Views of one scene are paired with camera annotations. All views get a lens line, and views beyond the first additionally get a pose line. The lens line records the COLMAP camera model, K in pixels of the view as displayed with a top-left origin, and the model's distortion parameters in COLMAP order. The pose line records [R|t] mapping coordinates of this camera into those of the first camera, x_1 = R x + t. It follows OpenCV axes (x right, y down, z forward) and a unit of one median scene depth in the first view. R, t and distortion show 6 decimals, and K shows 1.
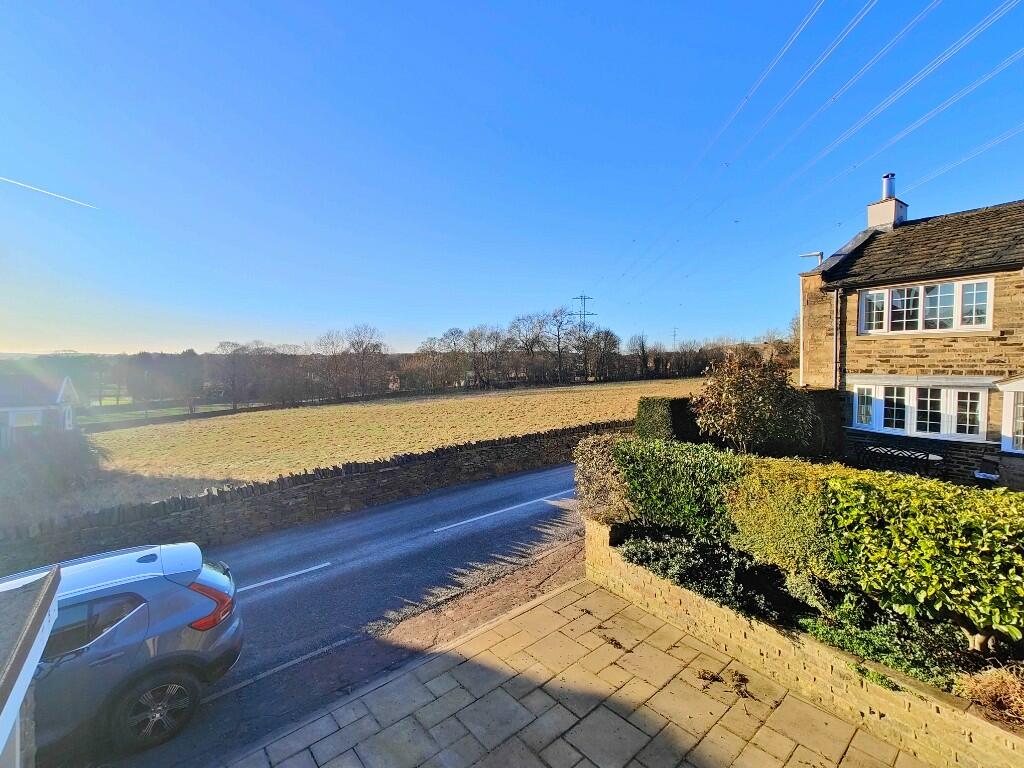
lens RADIAL K [[443.9, 0, 526.8], [0, 443.9, 380.6], [0, 0, 1]] dist [0.020019, -0.007064]
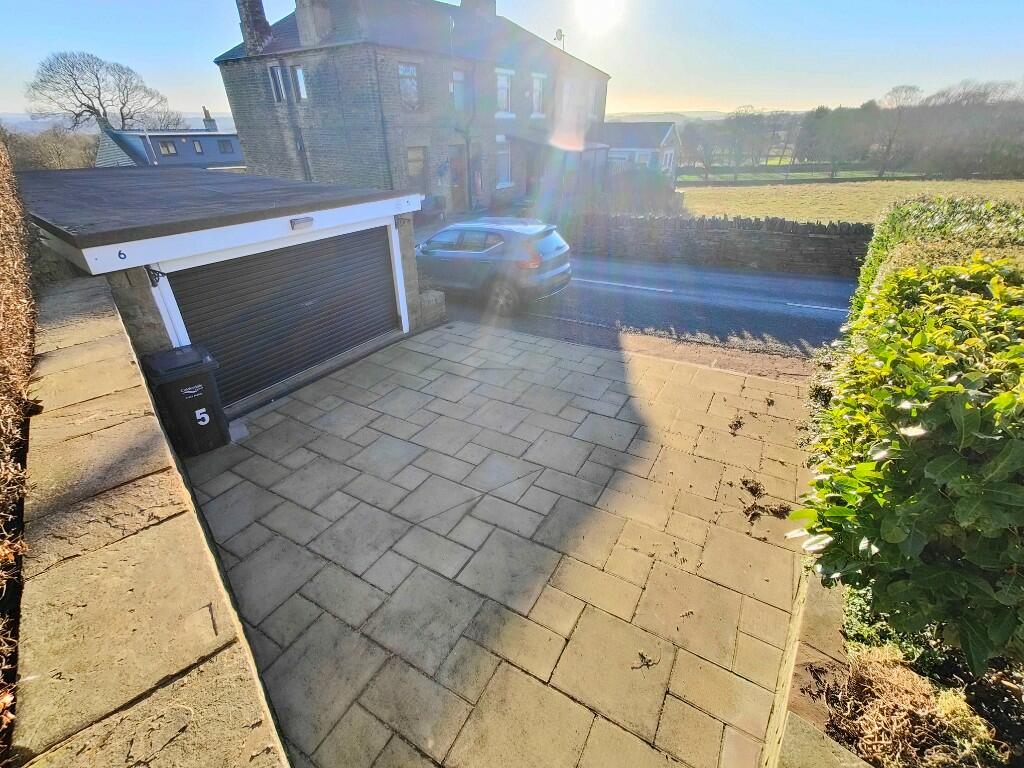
lens RADIAL K [[450.0, 0, 515.7], [0, 450.0, 379.2], [0, 0, 1]] dist [-0.000827, -0.000218]
pose [[0.357488, 0.457338, -0.814275, 0.641199], [-0.021461, 0.875684, 0.482407, 0.070920], [0.933671, -0.154979, 0.322862, 0.268431]]
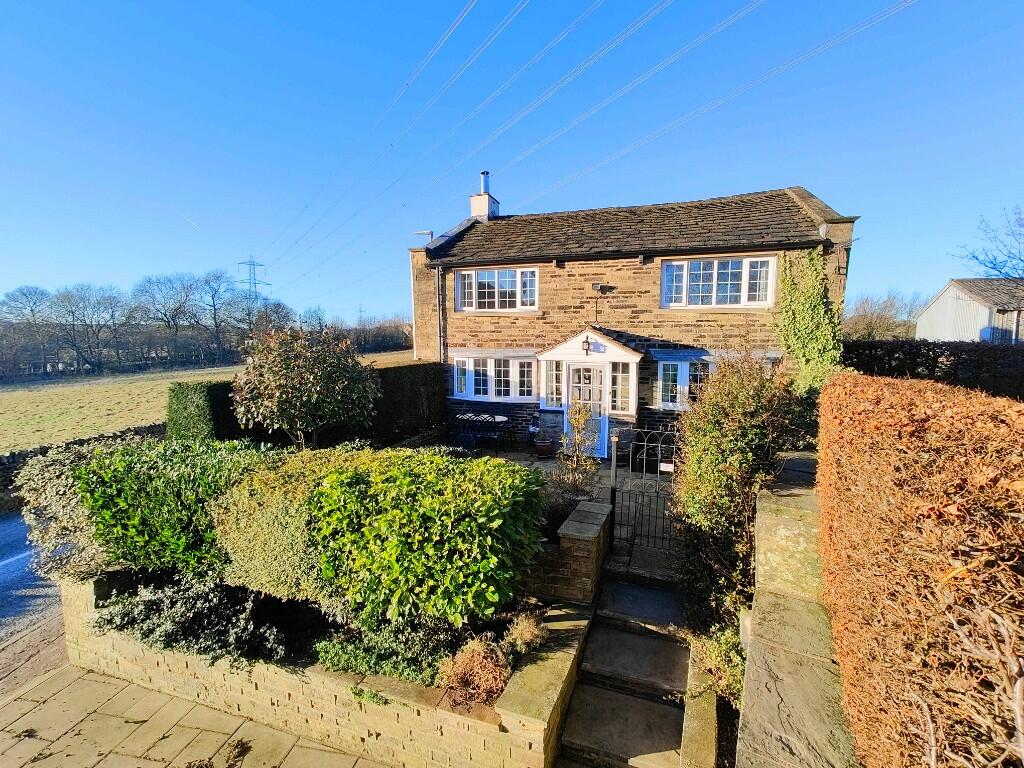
lens RADIAL K [[442.7, 0, 509.8], [0, 442.7, 380.3], [0, 0, 1]] dist [0.011119, 0.000611]
pose [[0.794672, -0.055119, 0.604531, 0.314244], [0.022850, 0.997879, 0.060946, 0.002341], [-0.606608, -0.034618, 0.794247, 0.107950]]
